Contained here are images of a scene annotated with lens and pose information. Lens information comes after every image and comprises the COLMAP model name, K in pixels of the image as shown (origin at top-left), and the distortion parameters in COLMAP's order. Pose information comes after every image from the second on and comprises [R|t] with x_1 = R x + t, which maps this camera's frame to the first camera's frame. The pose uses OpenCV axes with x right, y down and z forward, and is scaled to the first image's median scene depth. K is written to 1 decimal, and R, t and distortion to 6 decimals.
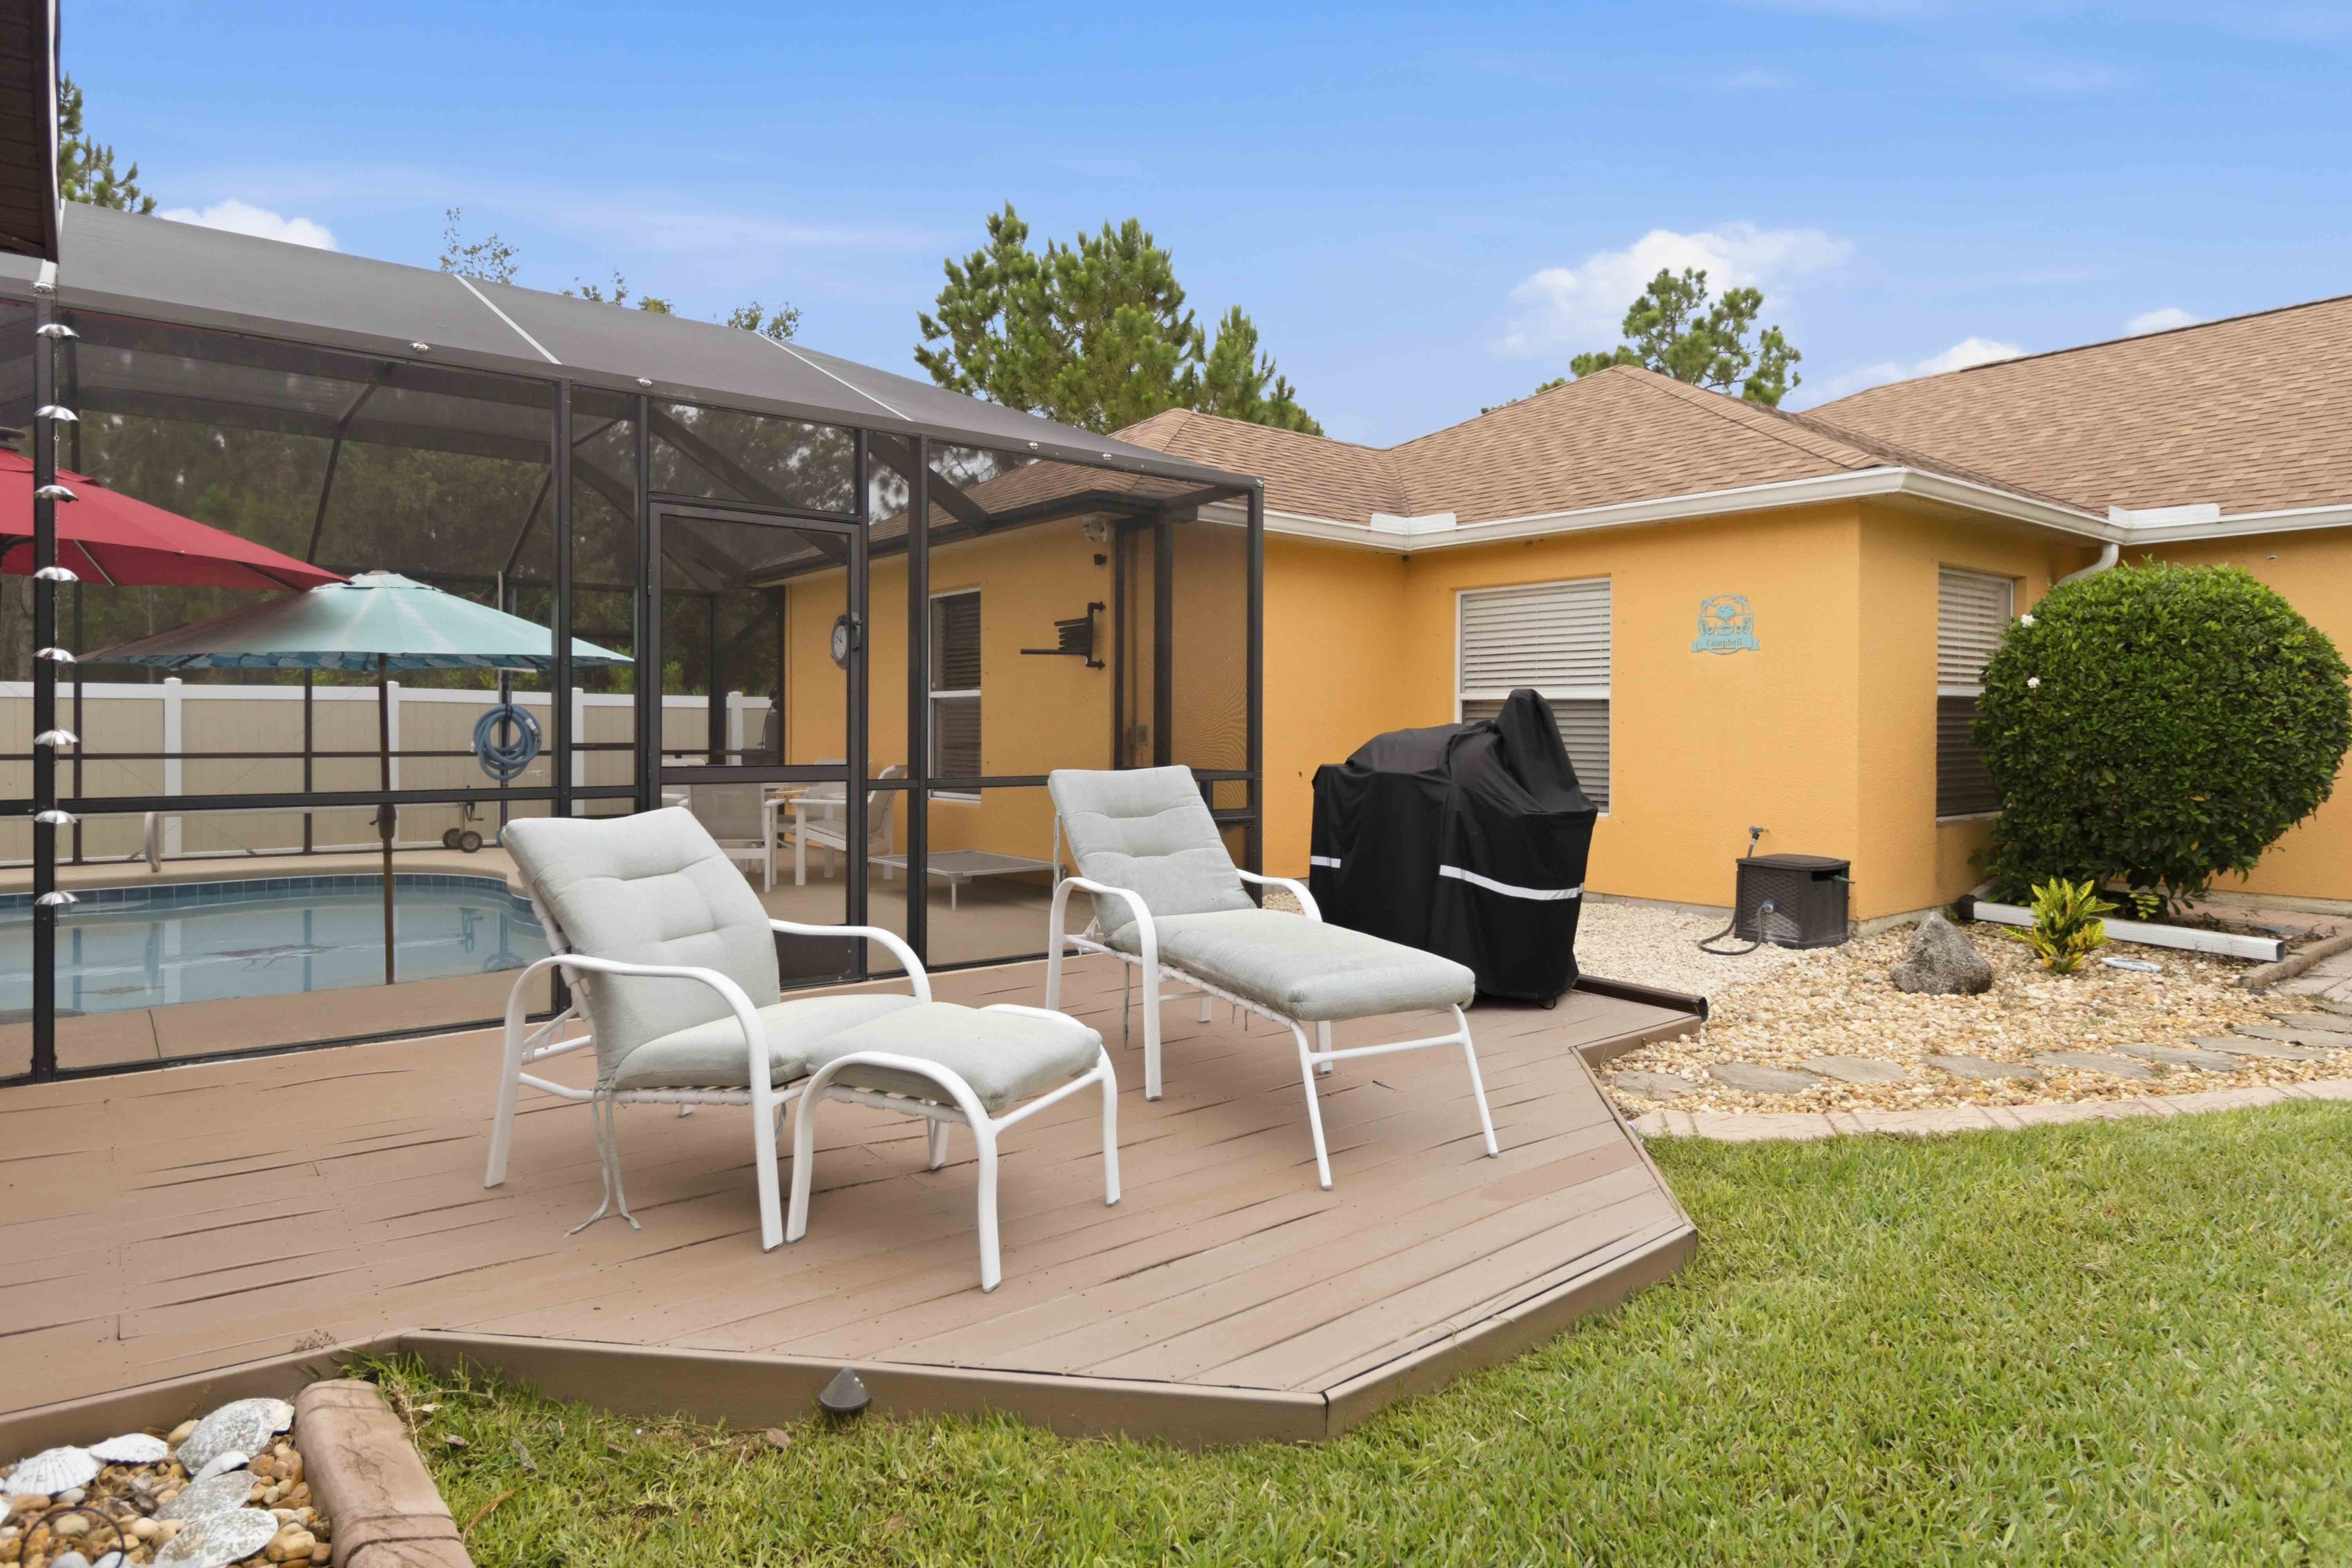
lens RADIAL K [[1353.5, 0, 1178.2], [0, 1353.5, 742.6], [0, 0, 1]] dist [-0.000432, -0.001139]
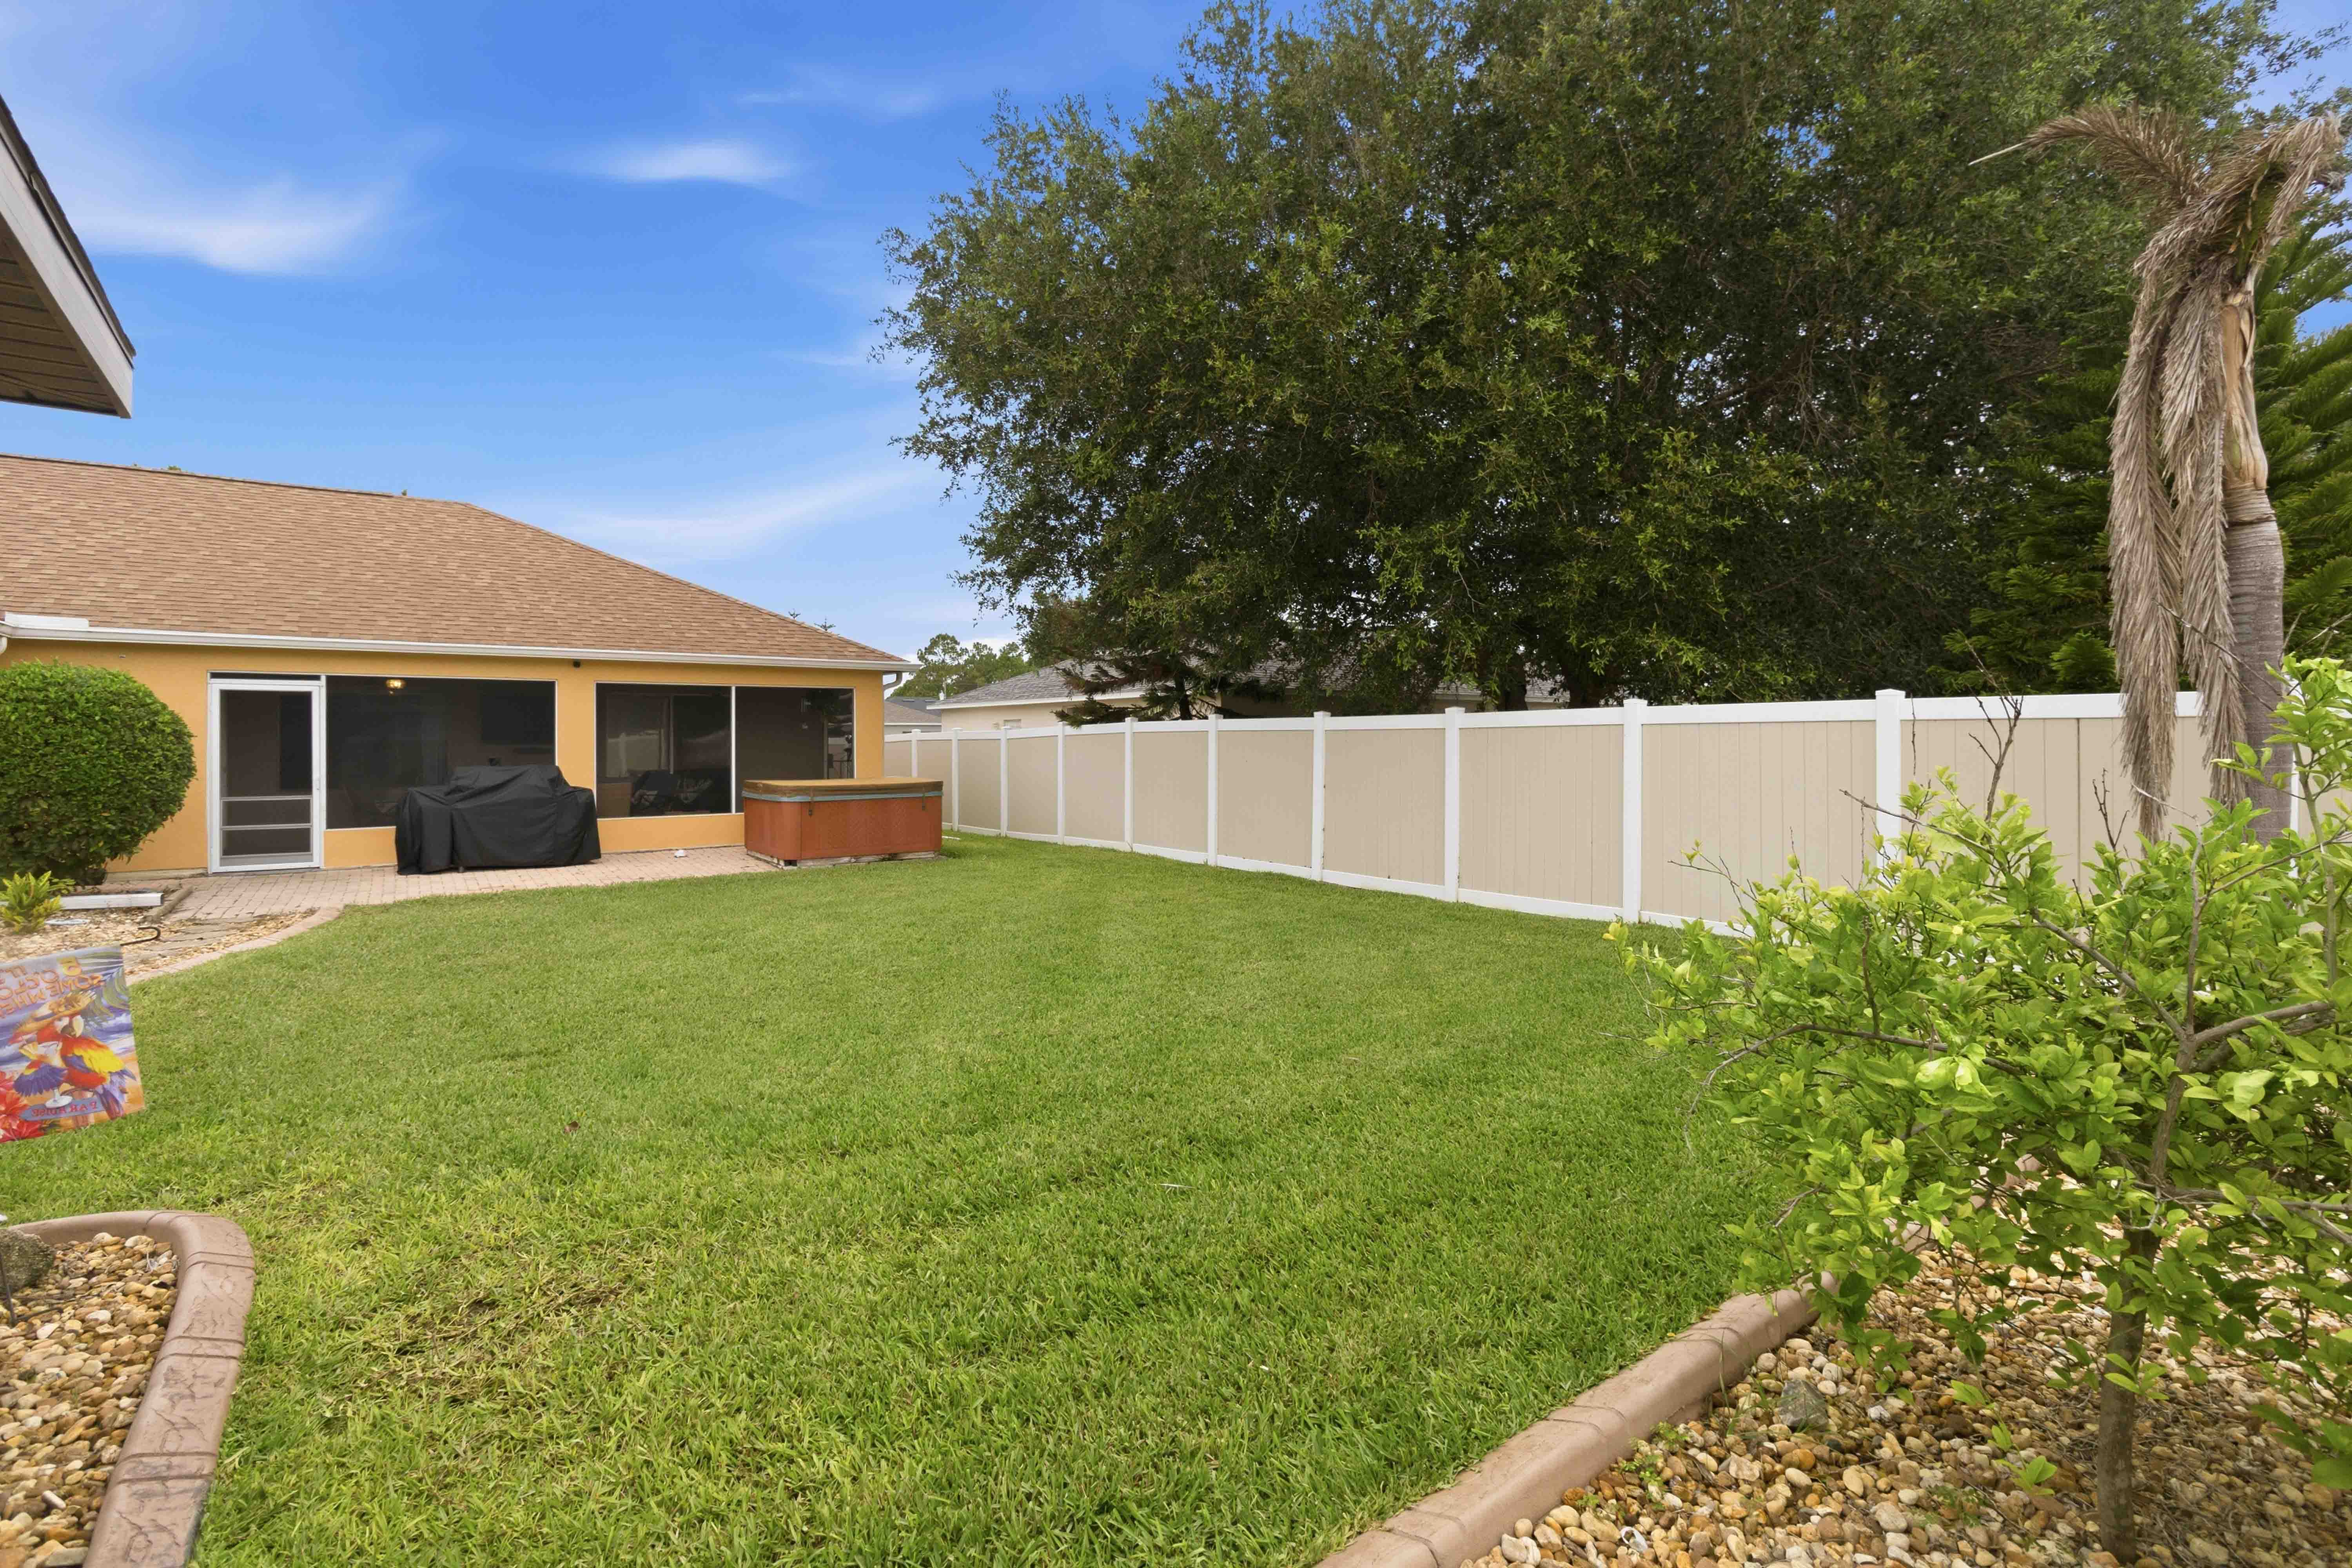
lens RADIAL K [[1090.4, 0, 1173.5], [0, 1090.4, 740.9], [0, 0, 1]] dist [0.001020, -0.000293]
pose [[0.052851, -0.001220, 0.998602, -0.258436], [0.013552, 0.999908, 0.000504, -0.015986], [-0.998510, 0.013507, 0.052863, -0.186070]]
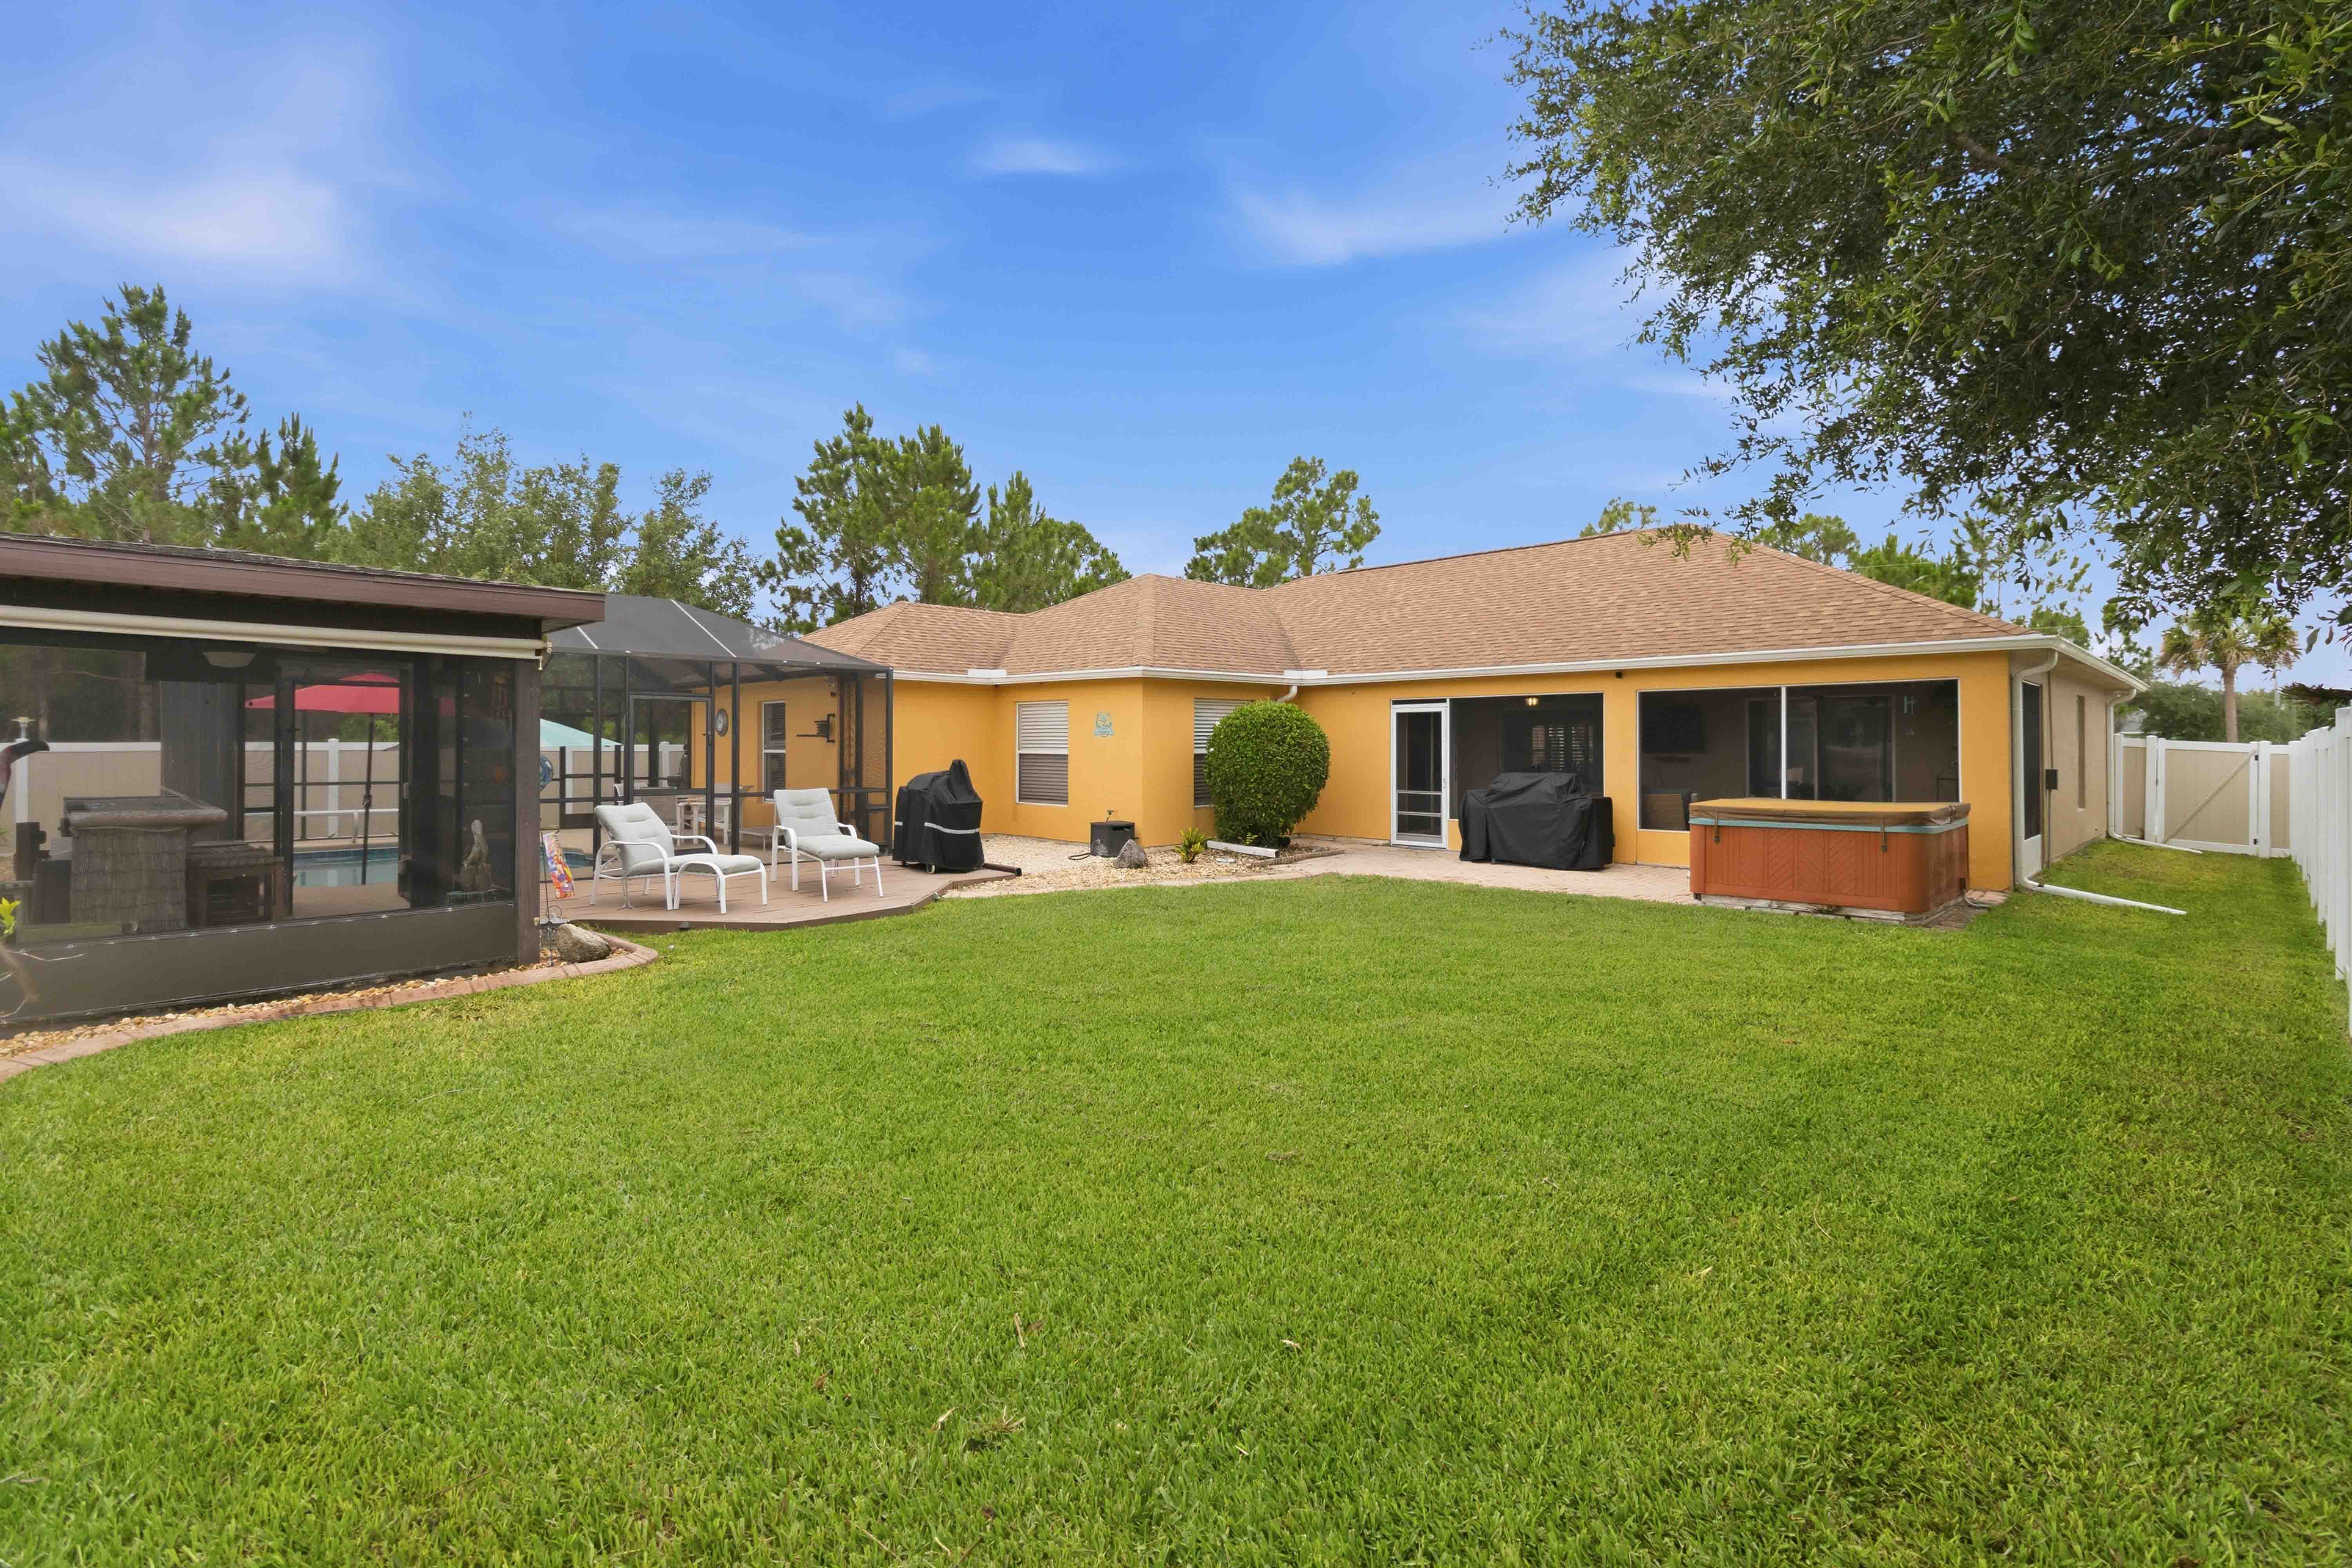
lens RADIAL K [[1090.4, 0, 1173.5], [0, 1090.4, 740.9], [0, 0, 1]] dist [0.001020, -0.000293]
pose [[0.992987, -0.002480, 0.118195, 0.184462], [0.004421, 0.999860, -0.016167, -0.016926], [-0.118138, 0.016576, 0.992859, -0.550680]]
